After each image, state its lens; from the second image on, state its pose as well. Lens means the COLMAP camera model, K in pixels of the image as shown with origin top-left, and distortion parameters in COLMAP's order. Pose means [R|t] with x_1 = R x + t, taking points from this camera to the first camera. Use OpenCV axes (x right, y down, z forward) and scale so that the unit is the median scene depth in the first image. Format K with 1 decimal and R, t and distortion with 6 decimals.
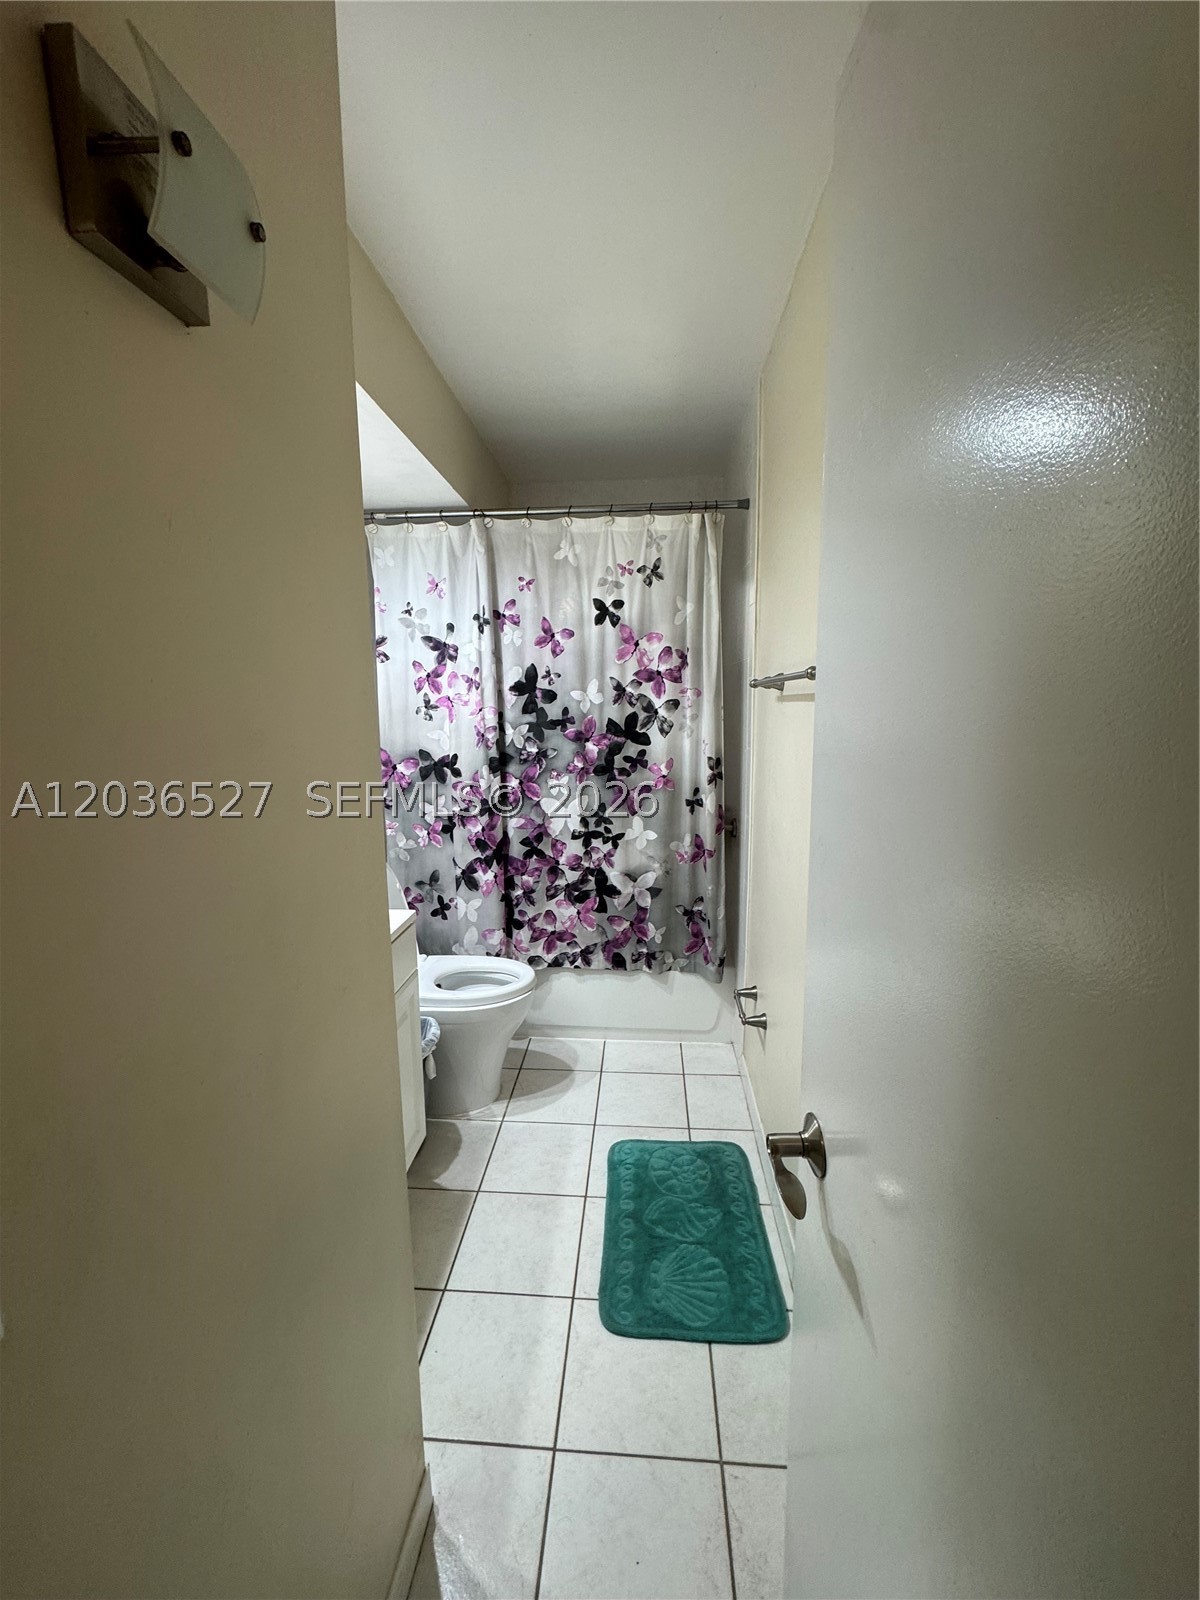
lens RADIAL K [[637.4, 0, 598.1], [0, 637.4, 805.2], [0, 0, 1]] dist [-0.001136, -0.000026]
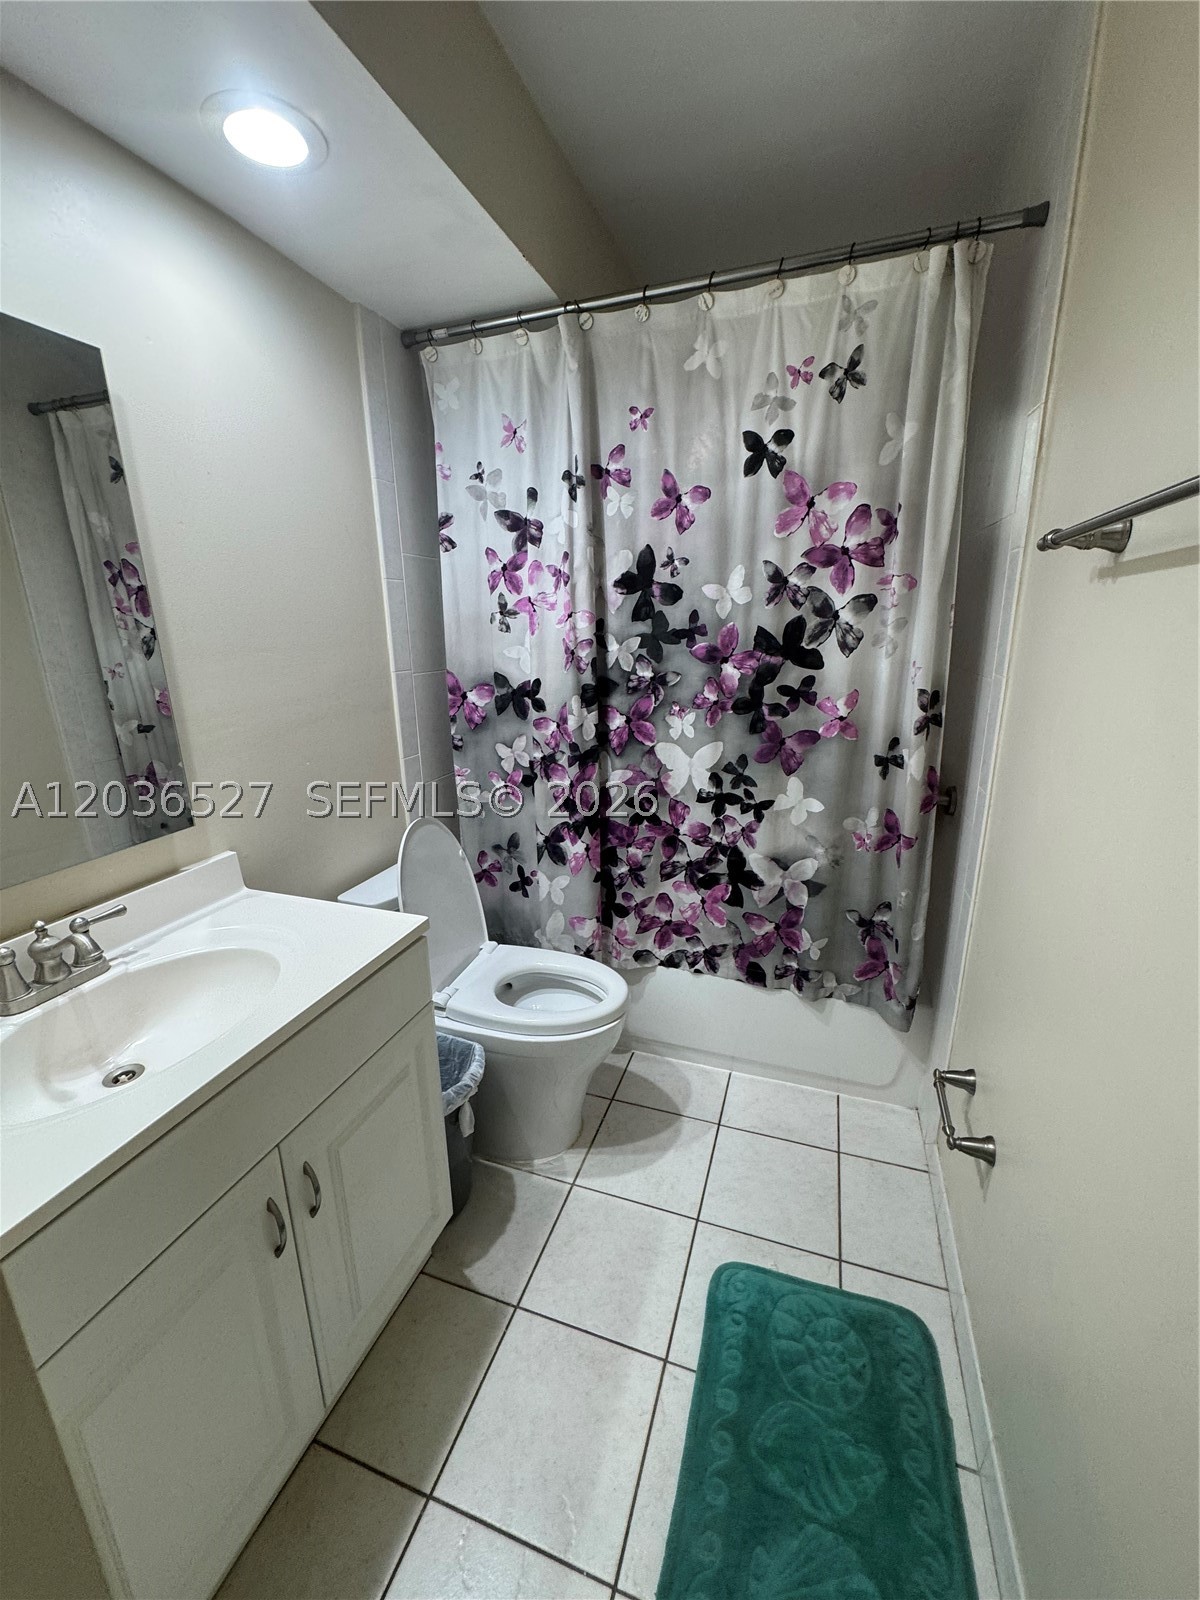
lens RADIAL K [[637.4, 0, 599.7], [0, 637.4, 800.2], [0, 0, 1]] dist [-0.001136, -0.000026]
pose [[0.965571, 0.060751, -0.252945, 0.035954], [-0.032455, 0.992884, 0.114575, -0.029318], [0.258106, -0.102422, 0.960672, 0.314487]]
